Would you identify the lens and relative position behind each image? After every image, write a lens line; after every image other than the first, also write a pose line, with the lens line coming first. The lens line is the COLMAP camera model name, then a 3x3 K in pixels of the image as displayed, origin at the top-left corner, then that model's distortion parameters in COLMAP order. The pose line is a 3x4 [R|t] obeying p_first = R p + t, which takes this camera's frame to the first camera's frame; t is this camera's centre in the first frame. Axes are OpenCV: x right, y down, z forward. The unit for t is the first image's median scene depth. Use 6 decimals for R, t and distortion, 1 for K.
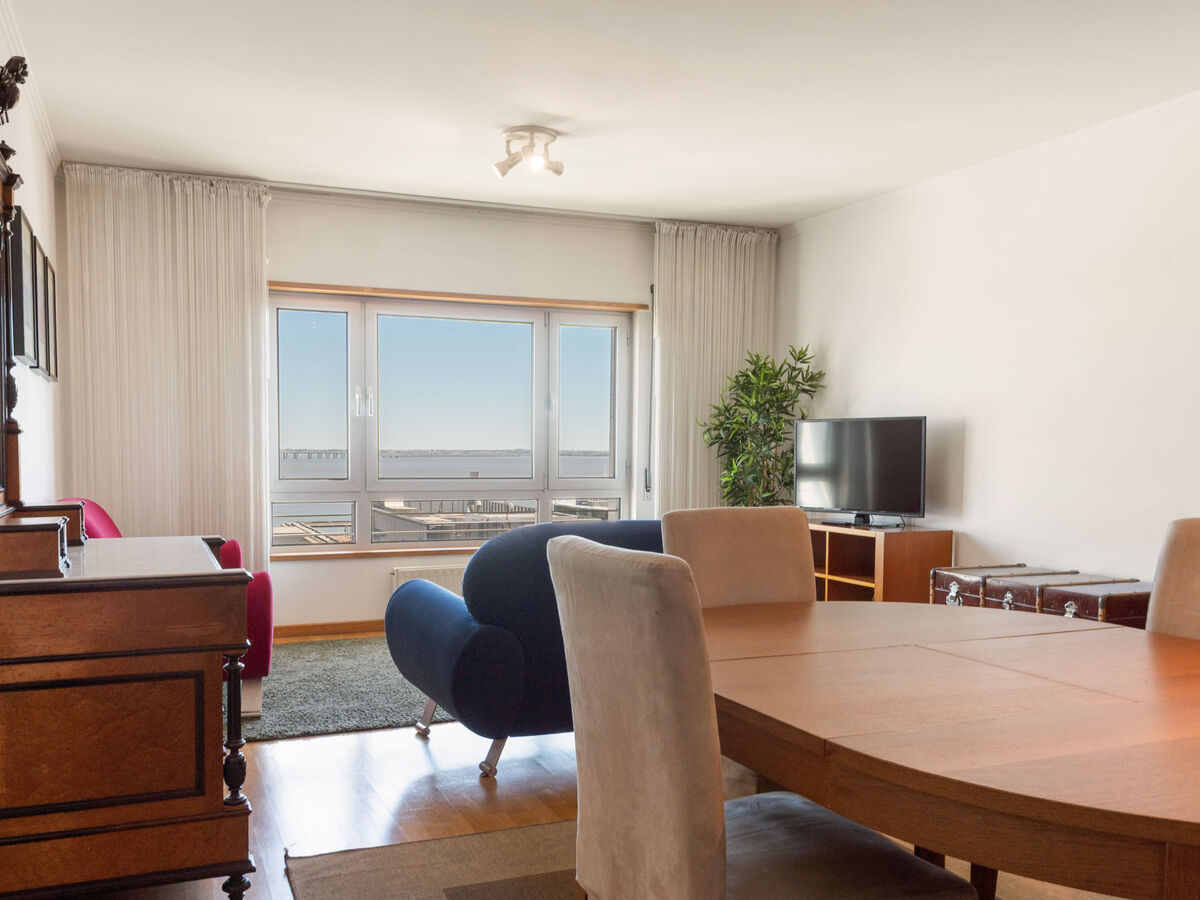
lens RADIAL K [[1039.3, 0, 602.2], [0, 1039.3, 441.7], [0, 0, 1]] dist [-0.022900, 0.004069]
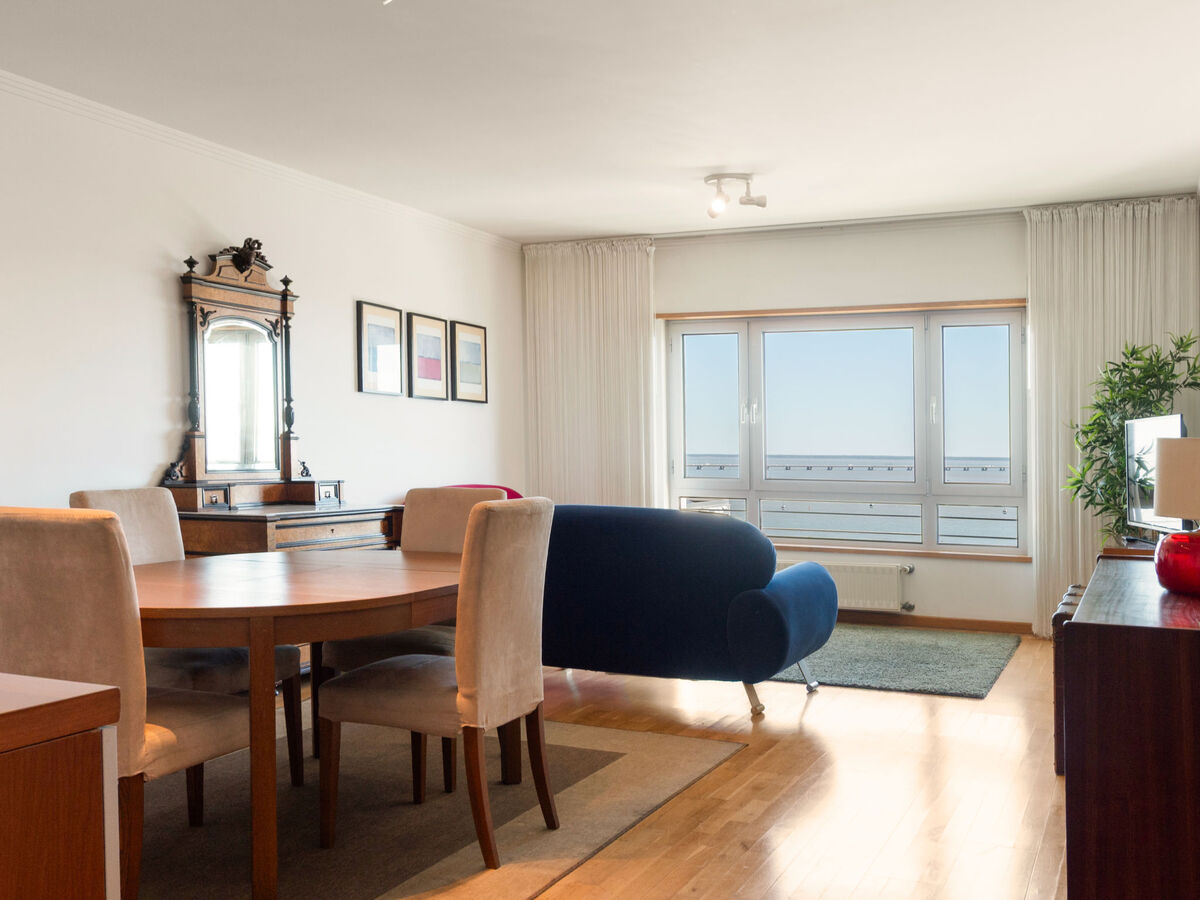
lens RADIAL K [[1191.0, 0, 597.6], [0, 1191.0, 455.7], [0, 0, 1]] dist [-0.061406, 0.000000]
pose [[0.667004, 0.003544, -0.745045, 0.620188], [-0.000632, 0.999991, 0.004192, 0.005390], [0.745054, -0.002325, 0.667001, 0.005511]]
